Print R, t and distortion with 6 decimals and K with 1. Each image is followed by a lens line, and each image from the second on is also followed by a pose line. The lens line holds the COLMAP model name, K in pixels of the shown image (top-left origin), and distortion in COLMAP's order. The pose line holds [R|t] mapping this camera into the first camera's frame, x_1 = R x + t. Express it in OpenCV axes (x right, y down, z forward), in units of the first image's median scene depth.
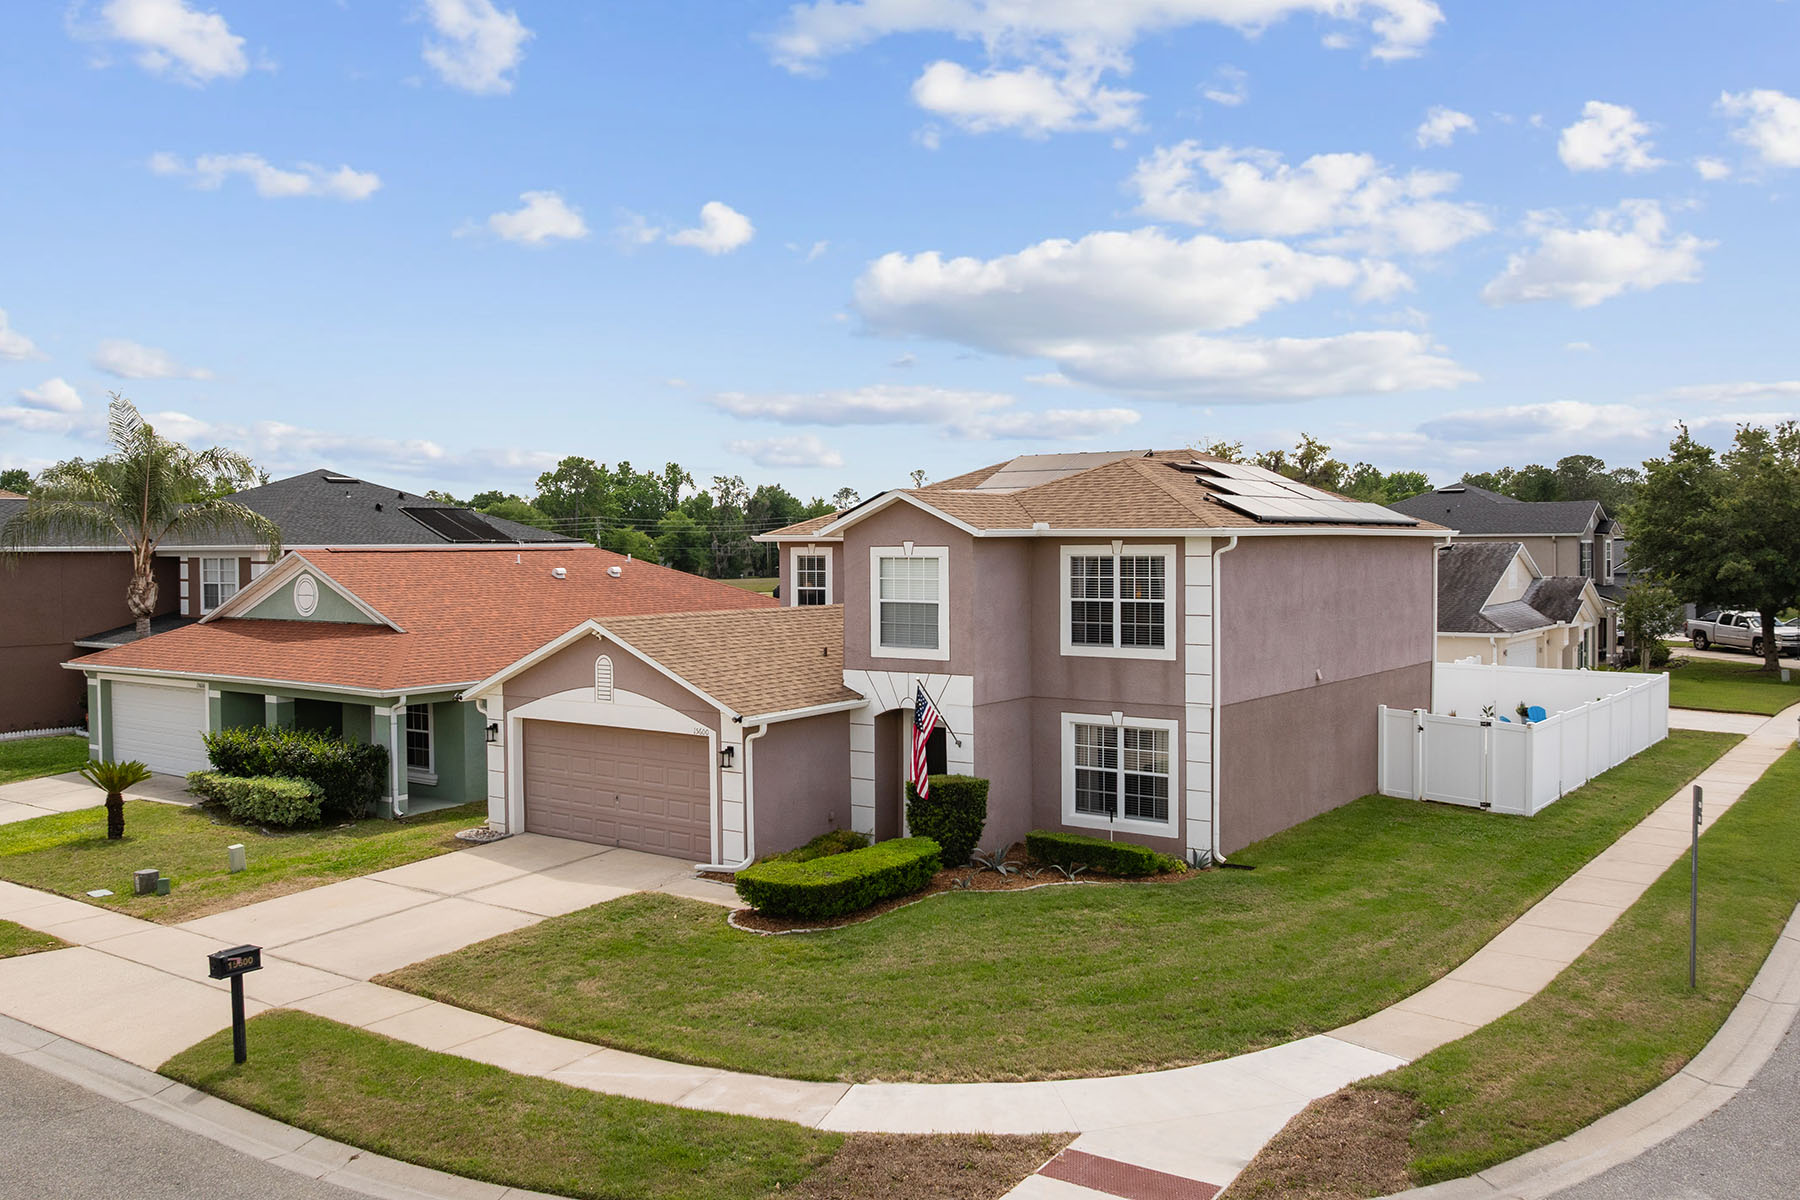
lens RADIAL K [[1492.3, 0, 900.0], [0, 1492.3, 600.0], [0, 0, 1]] dist [0.000515, -0.053741]
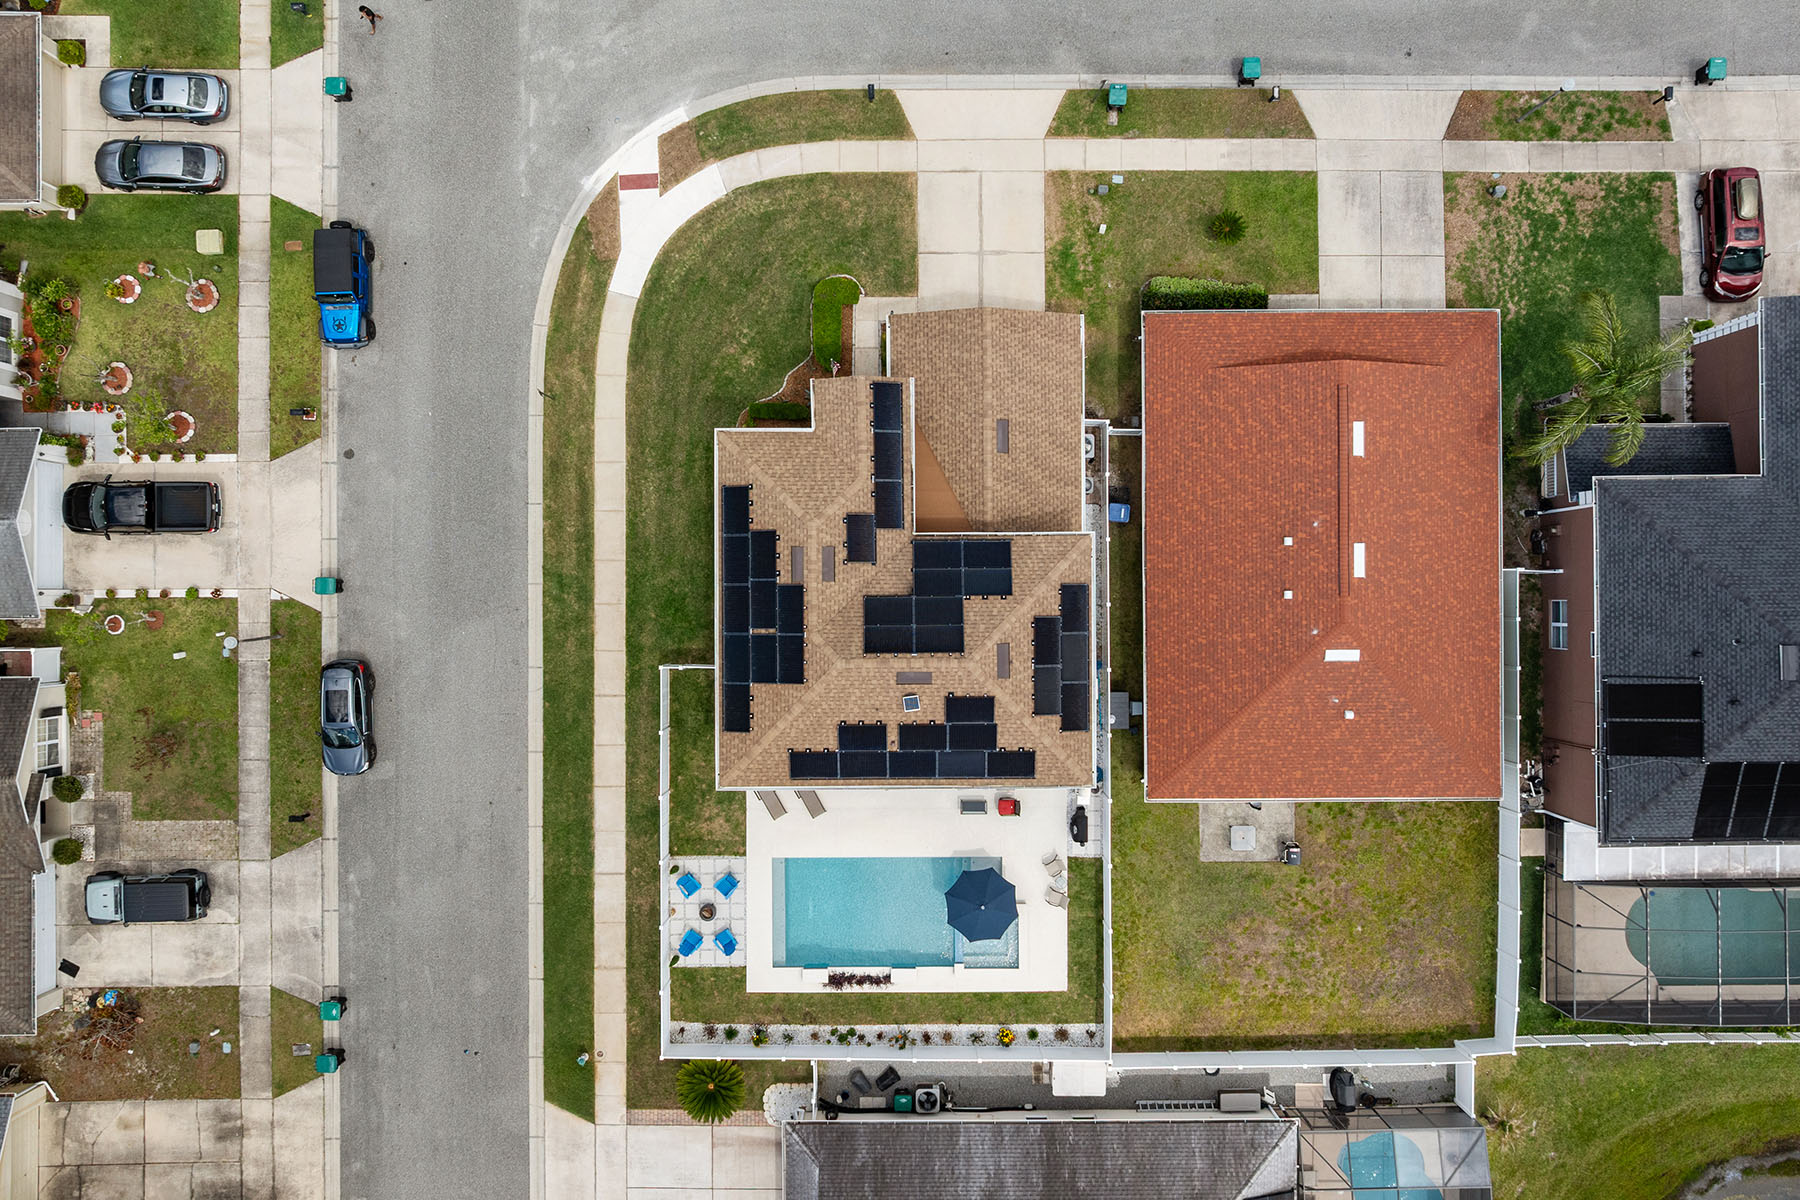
lens RADIAL K [[1492.3, 0, 900.0], [0, 1492.3, 600.0], [0, 0, 1]] dist [0.000515, -0.053741]
pose [[-0.803579, 0.595166, 0.006281, 0.127804], [-0.018385, -0.035367, 0.999205, -2.157751], [0.594915, 0.802824, 0.039362, 1.204554]]
